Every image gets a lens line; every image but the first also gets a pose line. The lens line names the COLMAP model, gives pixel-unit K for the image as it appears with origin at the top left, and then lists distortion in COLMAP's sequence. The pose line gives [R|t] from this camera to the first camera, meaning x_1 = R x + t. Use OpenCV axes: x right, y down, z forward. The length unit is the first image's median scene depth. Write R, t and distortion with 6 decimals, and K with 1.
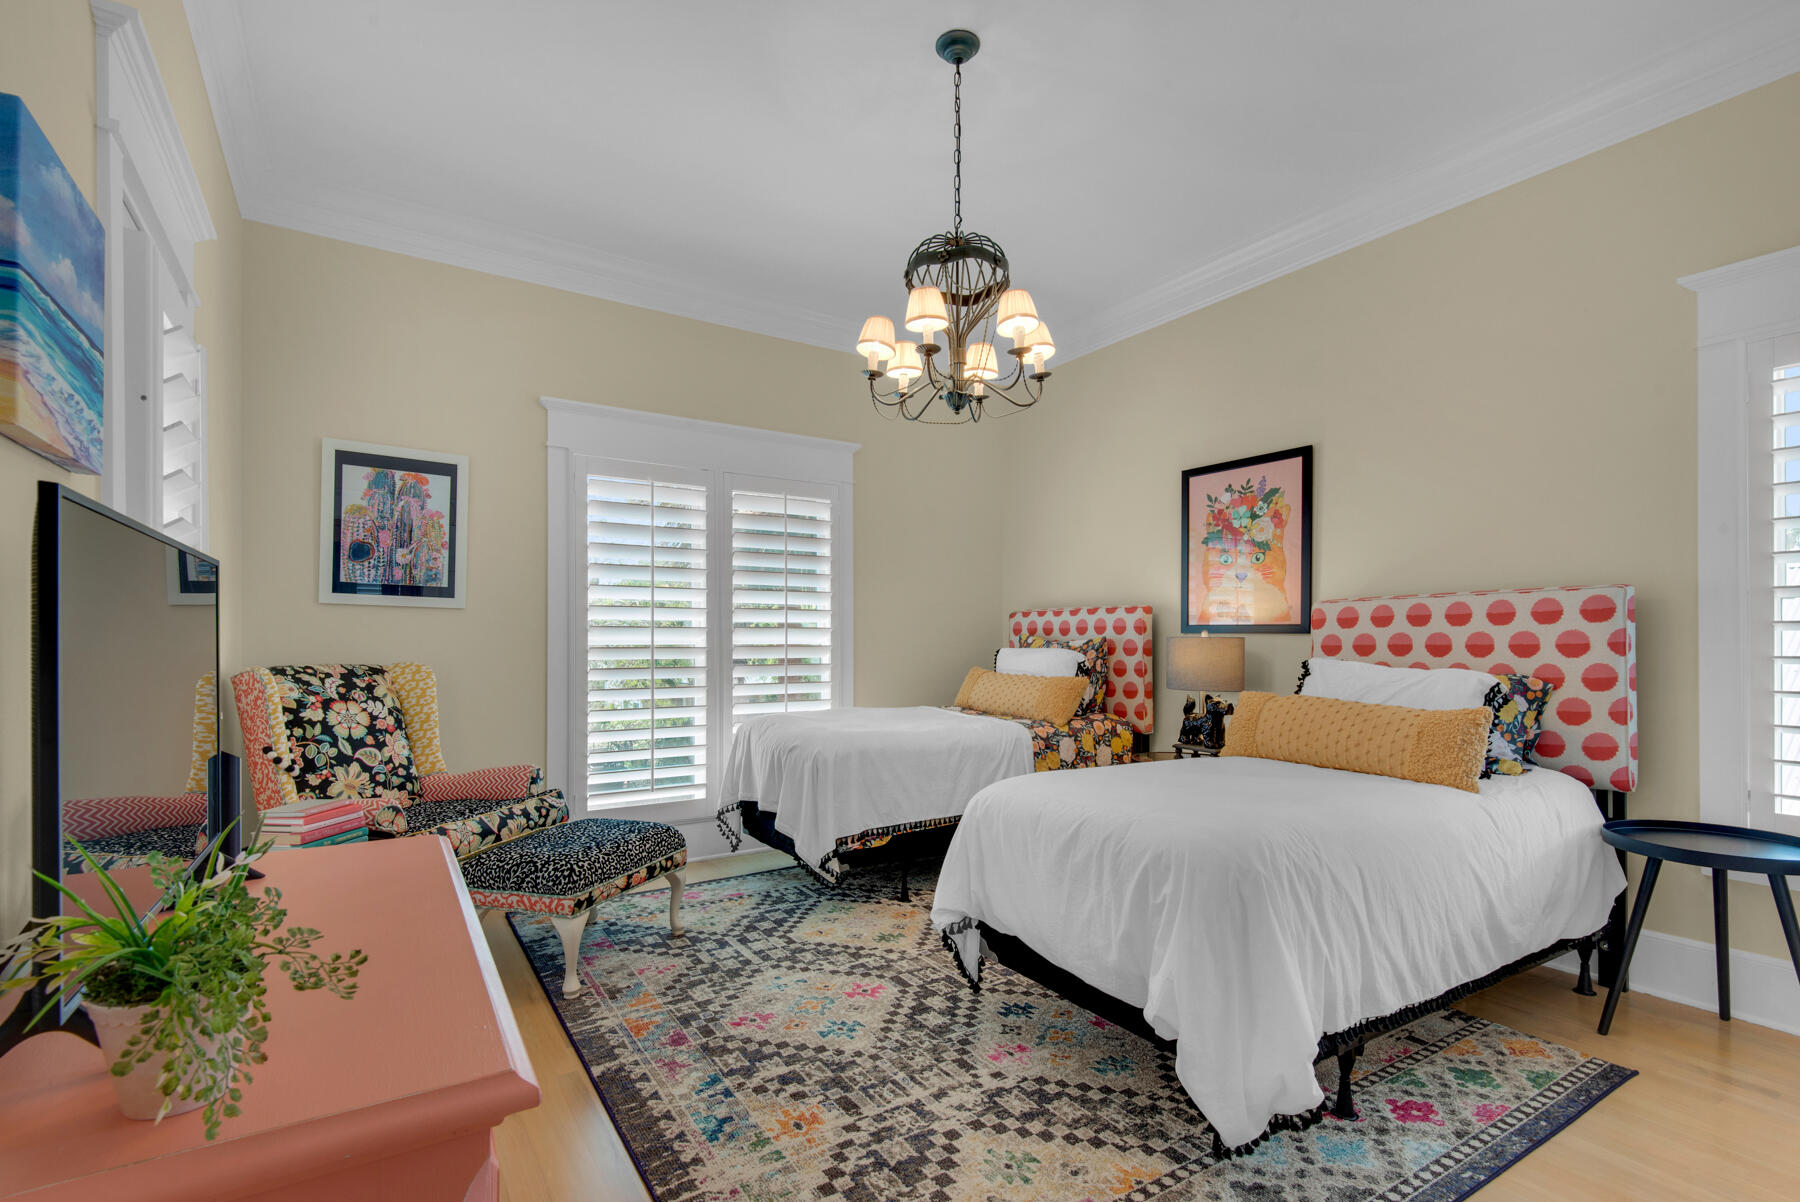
lens RADIAL K [[823.1, 0, 895.6], [0, 823.1, 641.0], [0, 0, 1]] dist [0.024311, -0.008680]
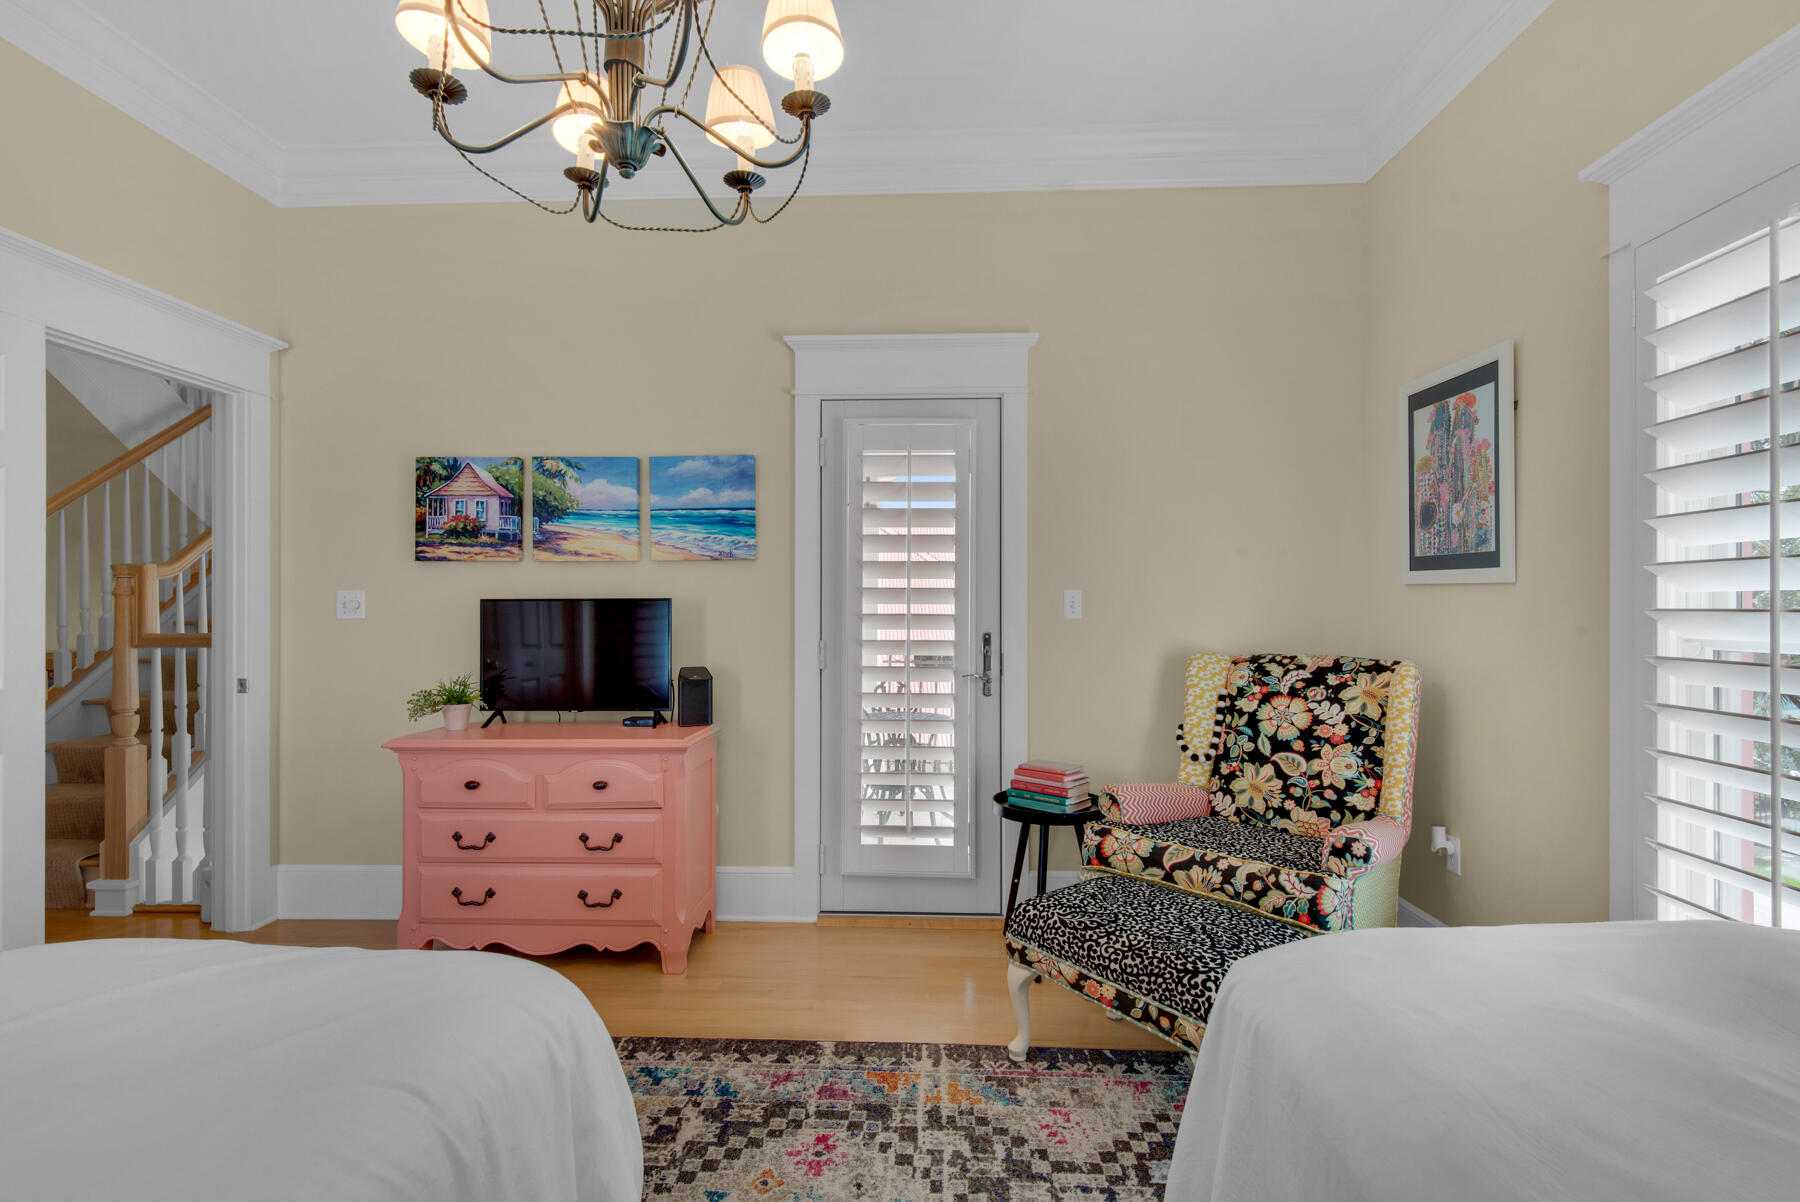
lens RADIAL K [[823.1, 0, 905.2], [0, 823.1, 604.9], [0, 0, 1]] dist [0.024311, -0.008680]
pose [[-0.572341, -0.003895, -0.820007, 0.311693], [0.001175, 0.999984, -0.005570, -0.022826], [0.820015, -0.004151, -0.572327, 1.176981]]
